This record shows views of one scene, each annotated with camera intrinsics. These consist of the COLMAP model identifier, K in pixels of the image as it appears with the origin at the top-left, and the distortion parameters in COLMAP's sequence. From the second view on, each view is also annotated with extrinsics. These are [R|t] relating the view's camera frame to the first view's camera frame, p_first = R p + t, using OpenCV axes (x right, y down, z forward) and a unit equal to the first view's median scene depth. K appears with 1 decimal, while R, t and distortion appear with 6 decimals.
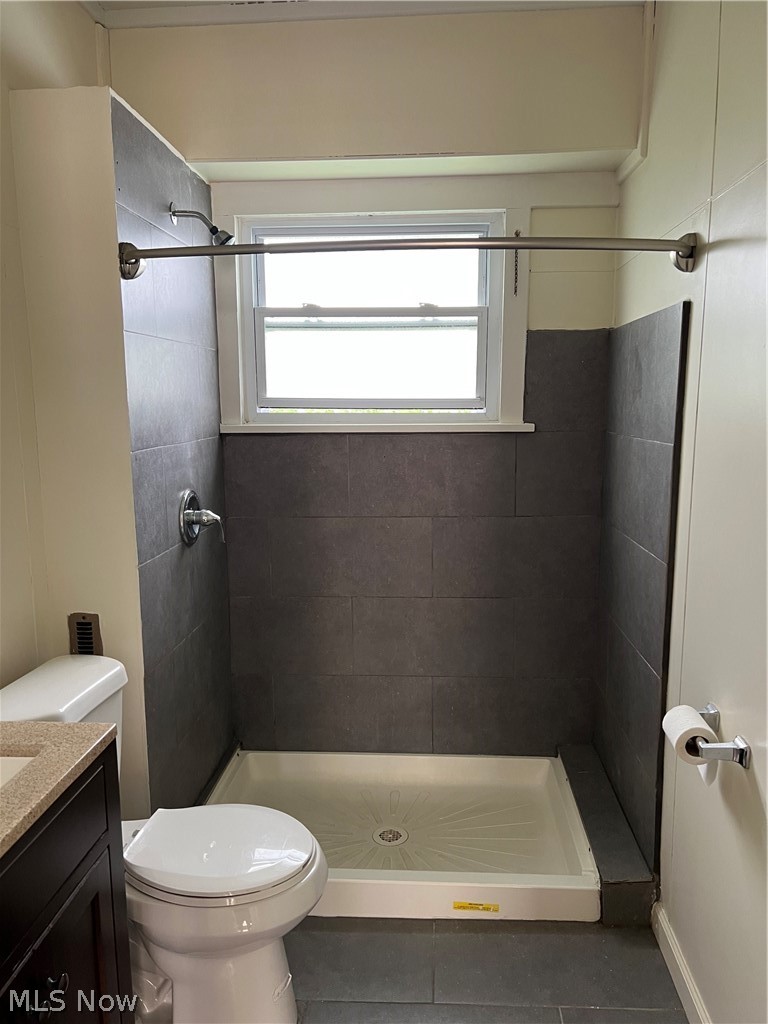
lens RADIAL K [[749.5, 0, 389.0], [0, 749.5, 521.2], [0, 0, 1]] dist [0.023382, -0.014325]
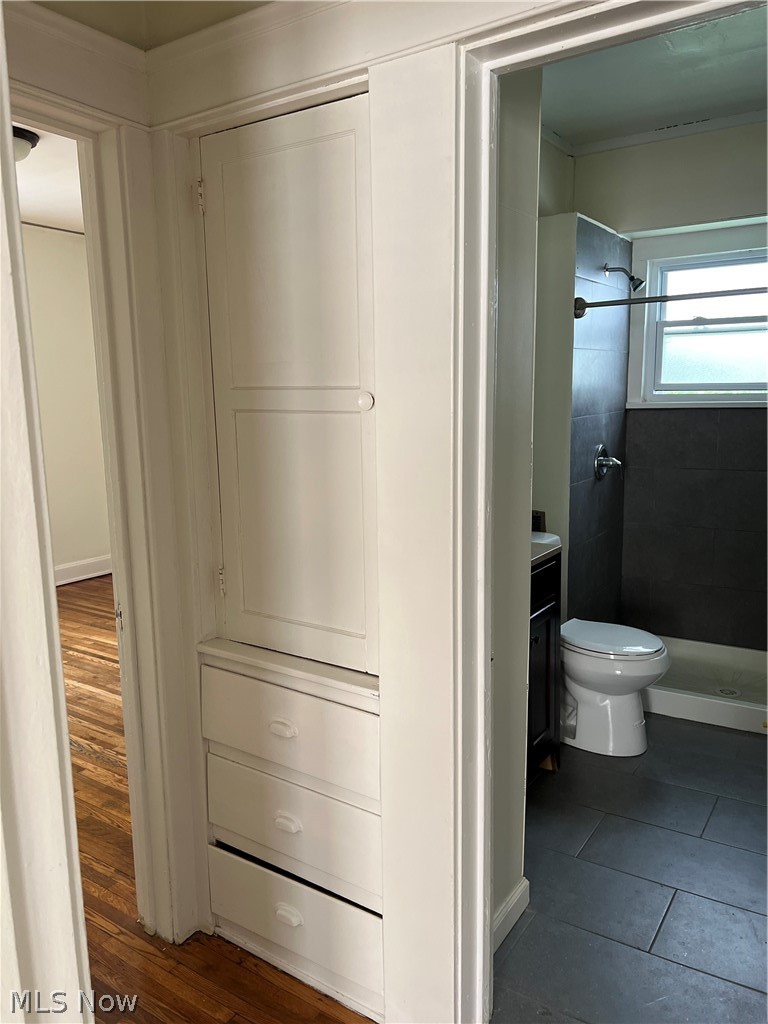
lens RADIAL K [[749.5, 0, 376.4], [0, 749.5, 521.4], [0, 0, 1]] dist [0.023382, -0.014325]
pose [[0.857877, 0.076144, -0.508183, 0.137802], [-0.065174, 0.997097, 0.039378, 0.087328], [0.509706, -0.000661, 0.860348, -0.586365]]
